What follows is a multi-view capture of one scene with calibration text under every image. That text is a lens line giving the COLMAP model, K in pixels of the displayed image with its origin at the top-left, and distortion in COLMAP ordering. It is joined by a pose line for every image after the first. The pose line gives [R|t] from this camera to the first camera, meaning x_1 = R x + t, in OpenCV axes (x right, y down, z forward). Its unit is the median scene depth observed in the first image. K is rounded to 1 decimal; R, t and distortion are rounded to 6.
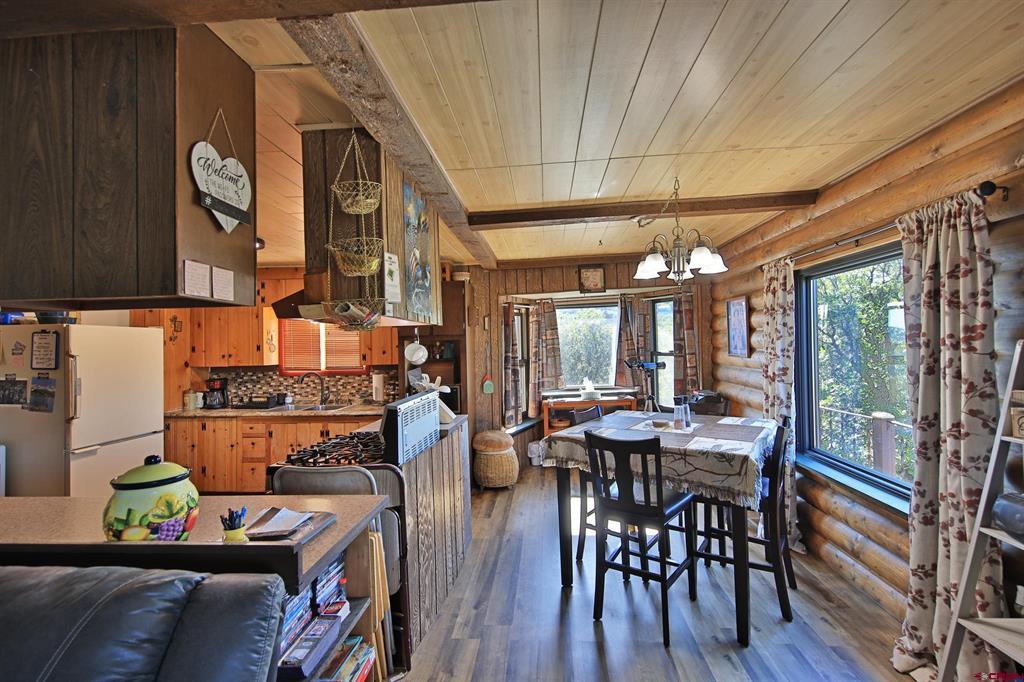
lens RADIAL K [[454.4, 0, 512.8], [0, 454.4, 341.2], [0, 0, 1]] dist [0.004673, -0.001130]
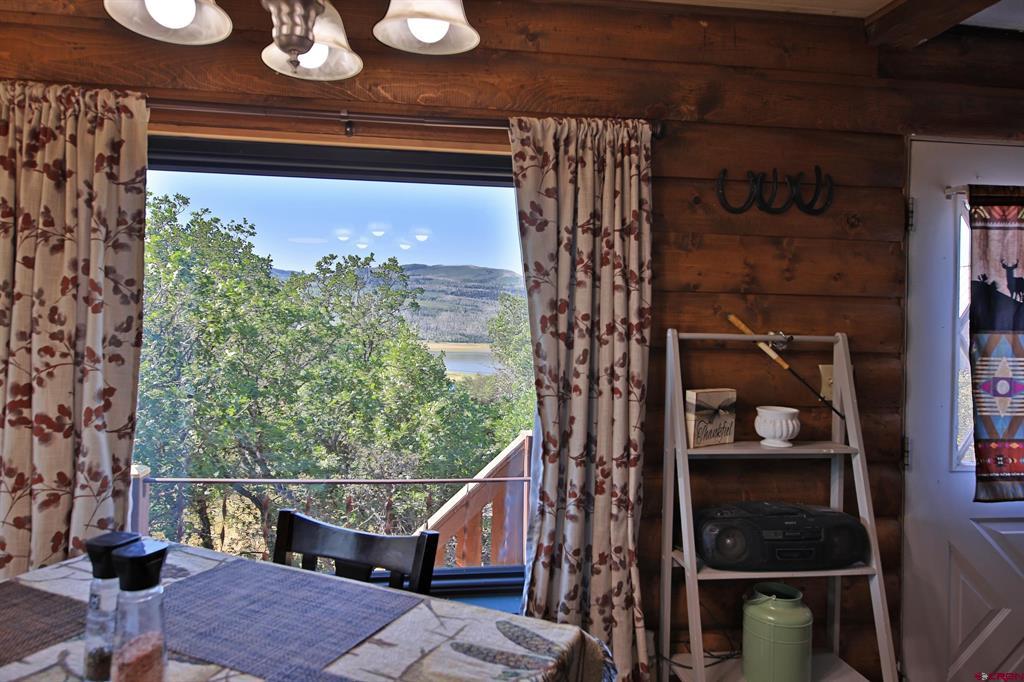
lens RADIAL K [[656.6, 0, 509.1], [0, 656.6, 339.8], [0, 0, 1]] dist [0.021427, -0.000332]
pose [[-0.208069, 0.007234, 0.978087, 0.008061], [-0.018539, 0.999764, -0.011338, 0.018761], [-0.977938, -0.020492, -0.207886, 0.801997]]
